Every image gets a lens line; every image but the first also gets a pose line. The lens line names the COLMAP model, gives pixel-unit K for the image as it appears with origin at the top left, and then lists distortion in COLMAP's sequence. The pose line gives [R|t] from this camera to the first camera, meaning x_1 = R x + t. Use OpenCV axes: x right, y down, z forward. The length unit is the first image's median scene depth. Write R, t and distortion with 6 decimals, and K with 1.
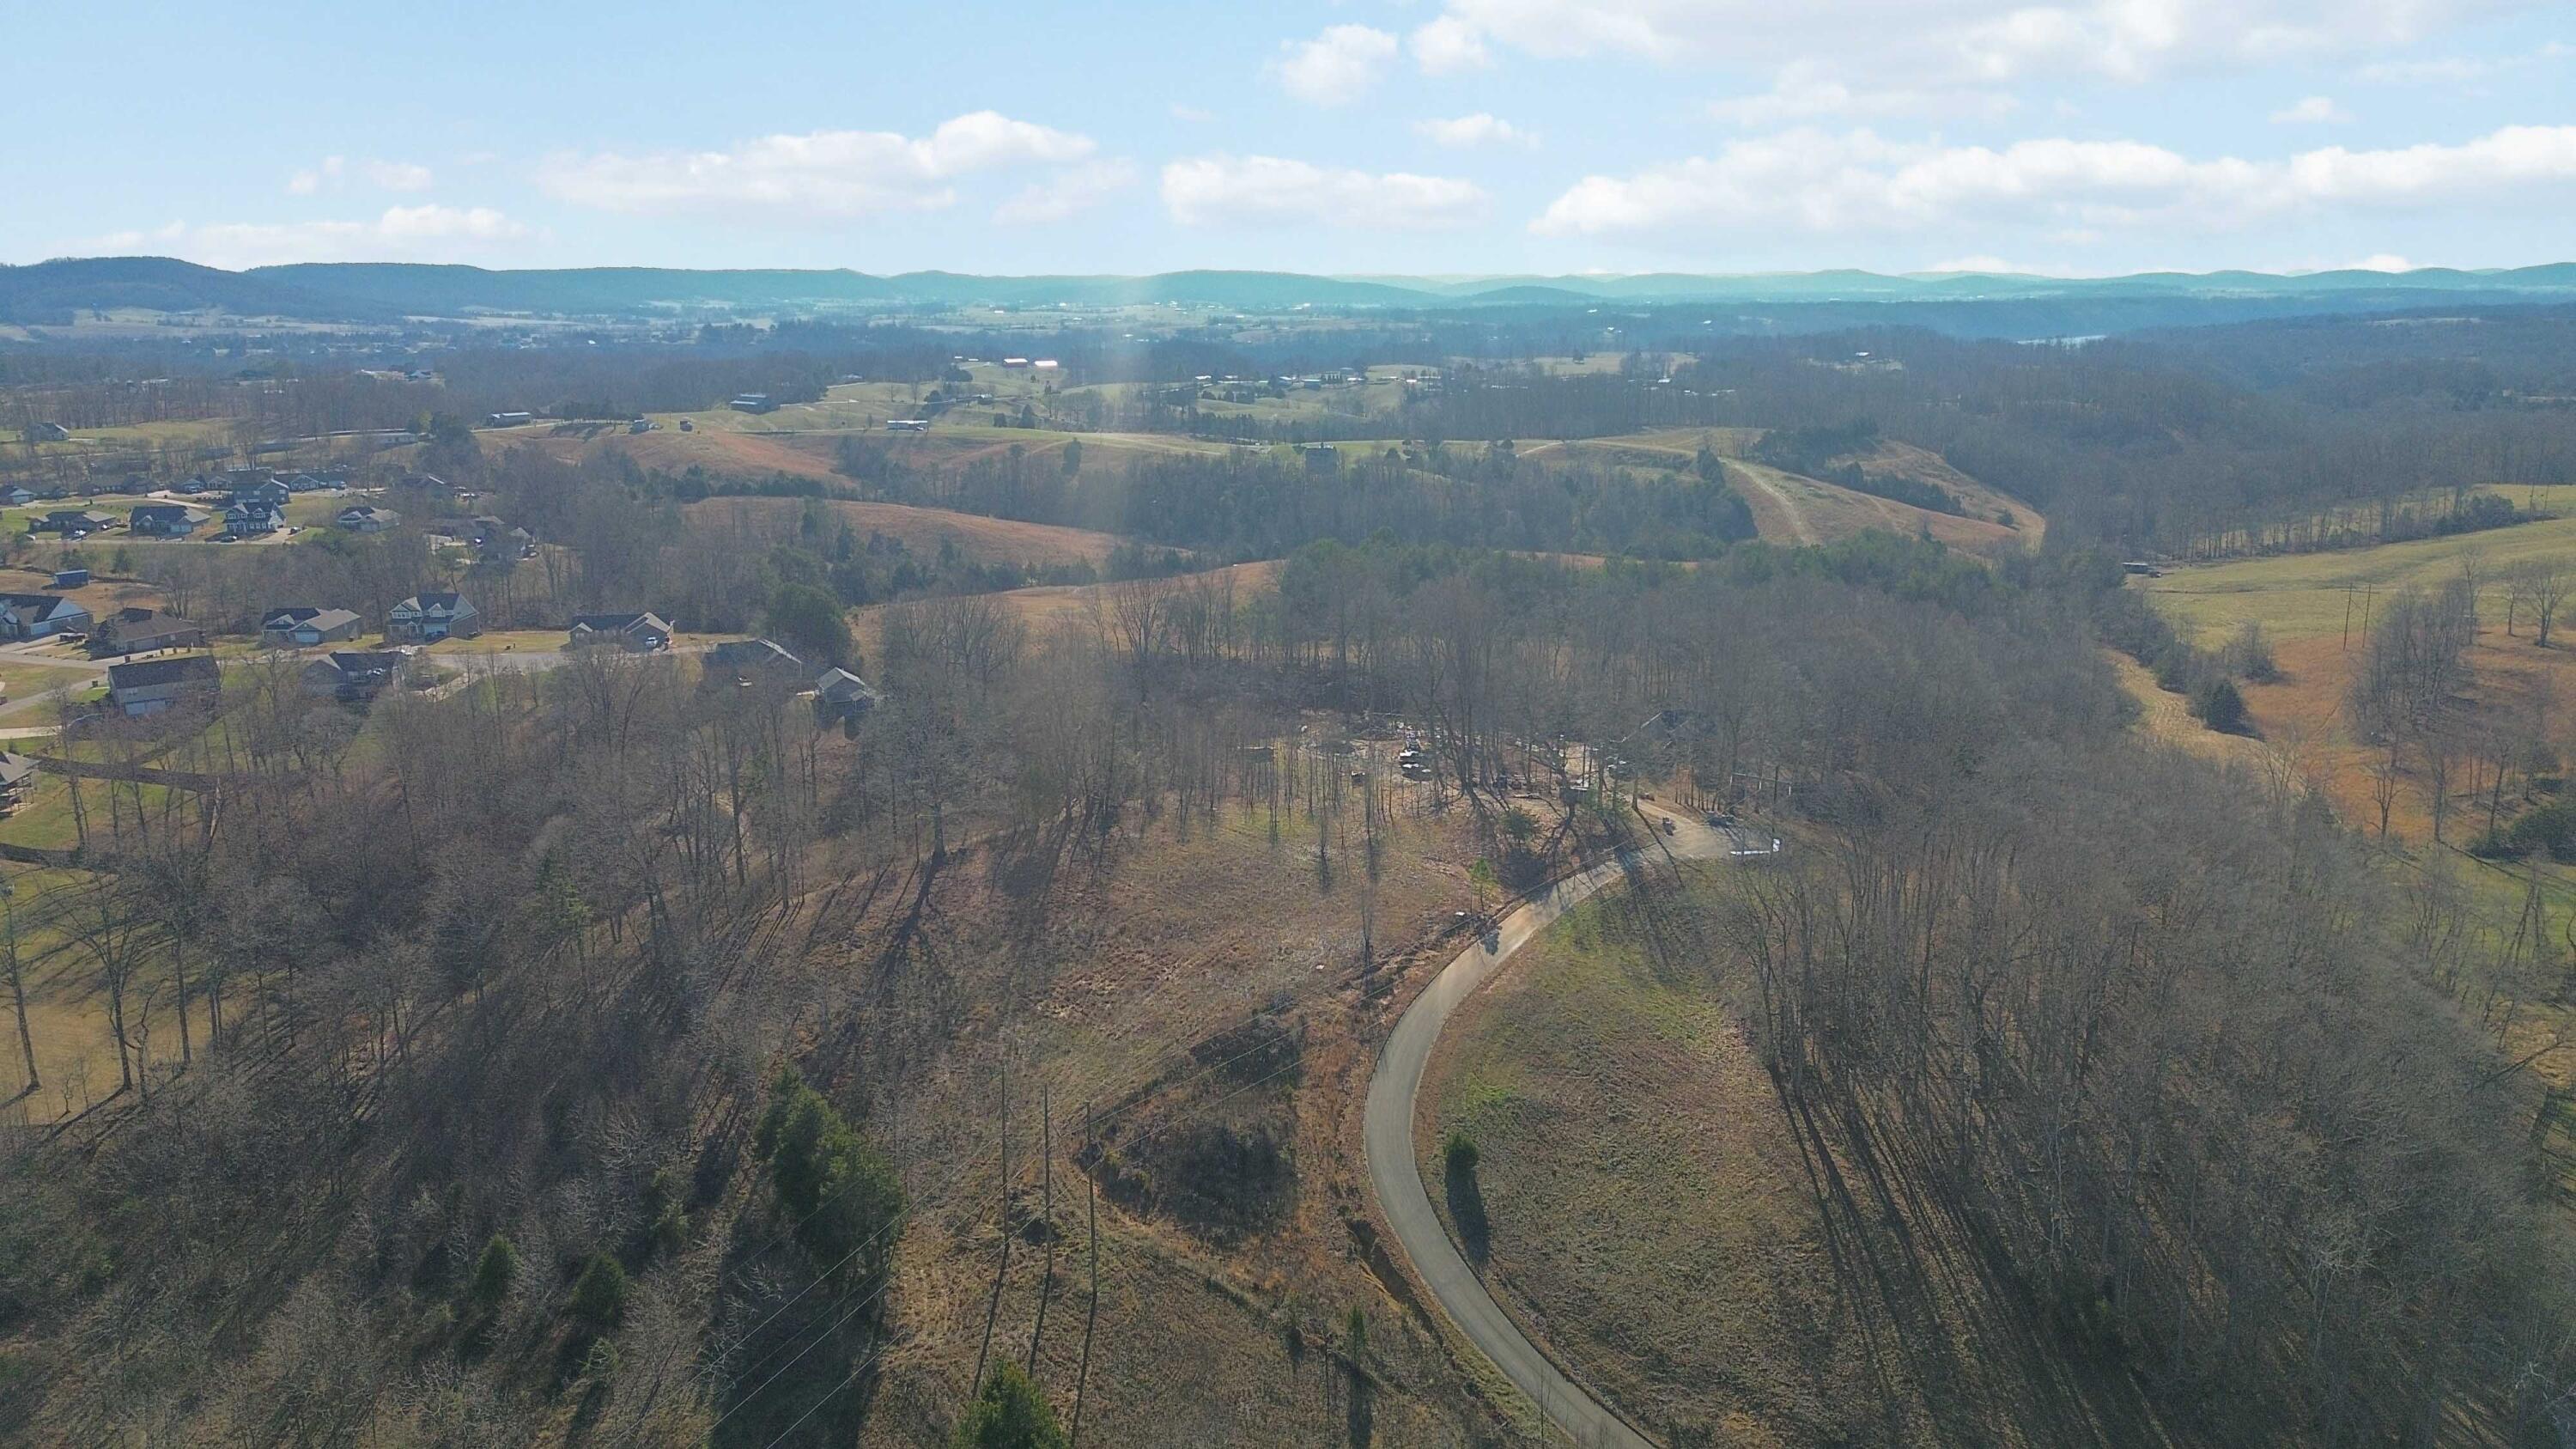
lens RADIAL K [[1798.7, 0, 1278.8], [0, 1798.7, 751.1], [0, 0, 1]] dist [0.058123, -0.048009]
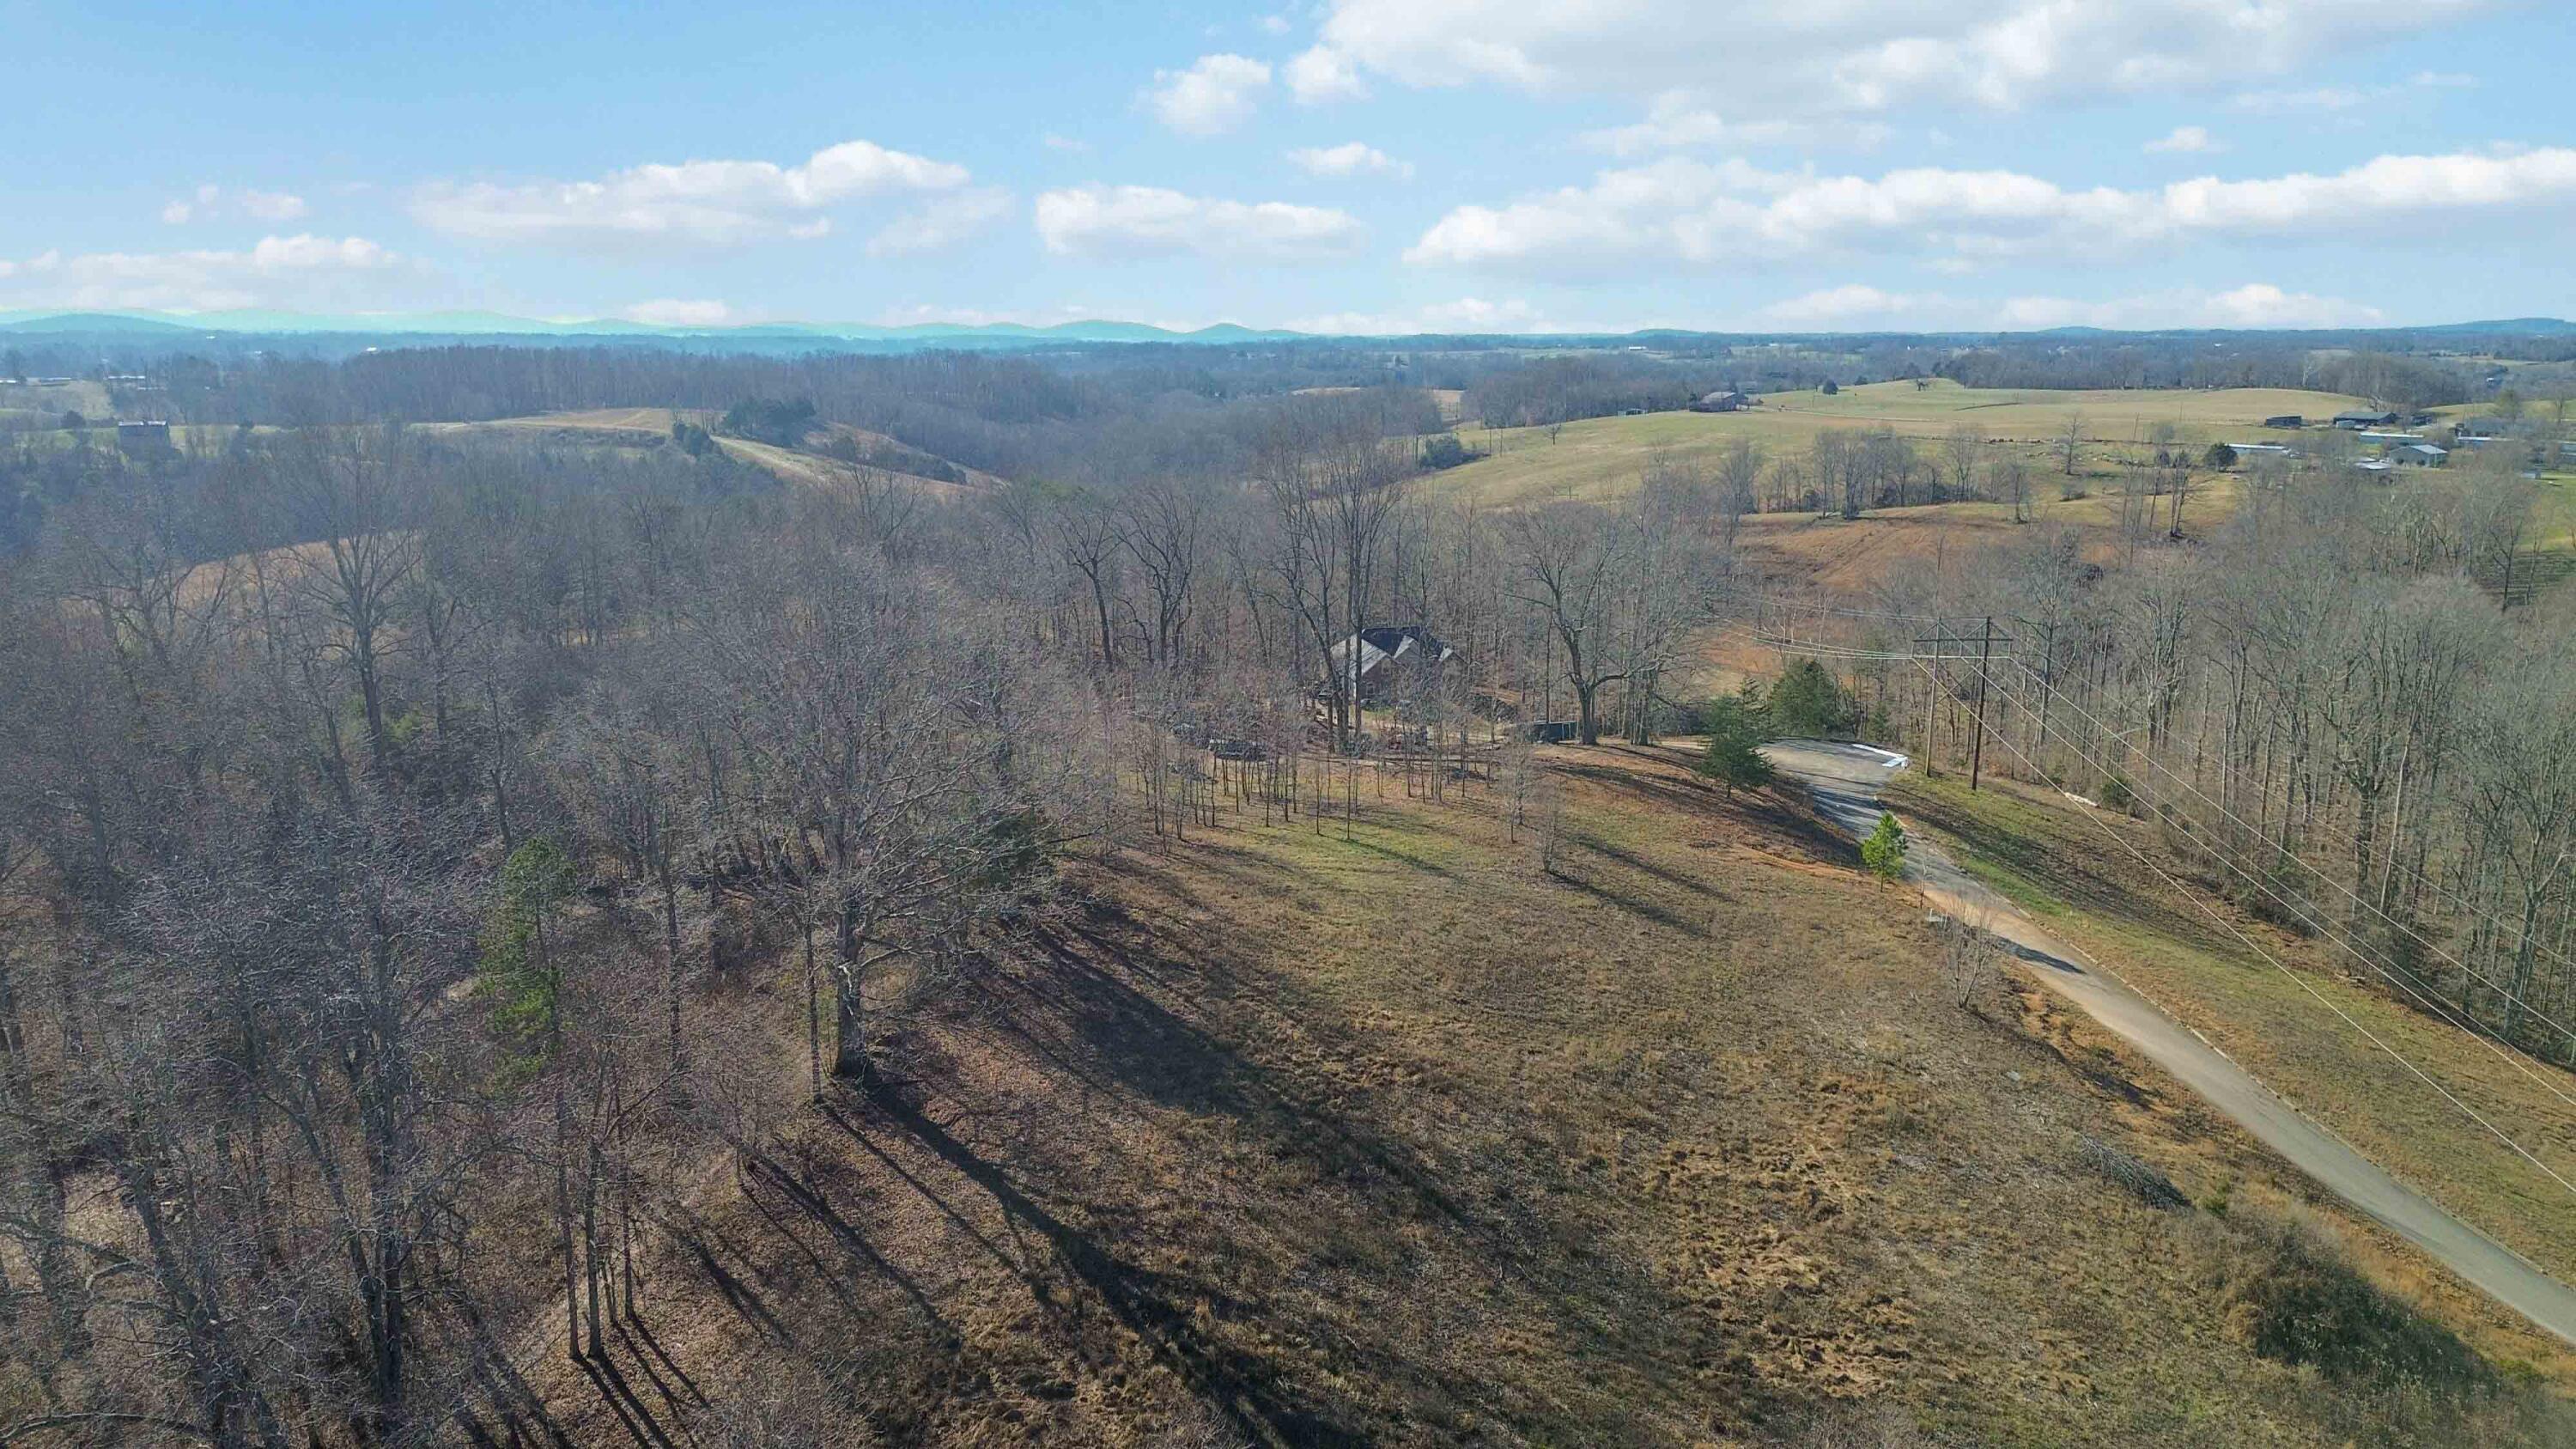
lens RADIAL K [[1798.7, 0, 1272.5], [0, 1798.7, 731.4], [0, 0, 1]] dist [0.058123, -0.048009]
pose [[0.761202, -0.132722, 0.634789, -0.349144], [0.154844, 0.987719, 0.020832, -0.006152], [-0.629758, 0.082436, 0.772405, 0.644572]]
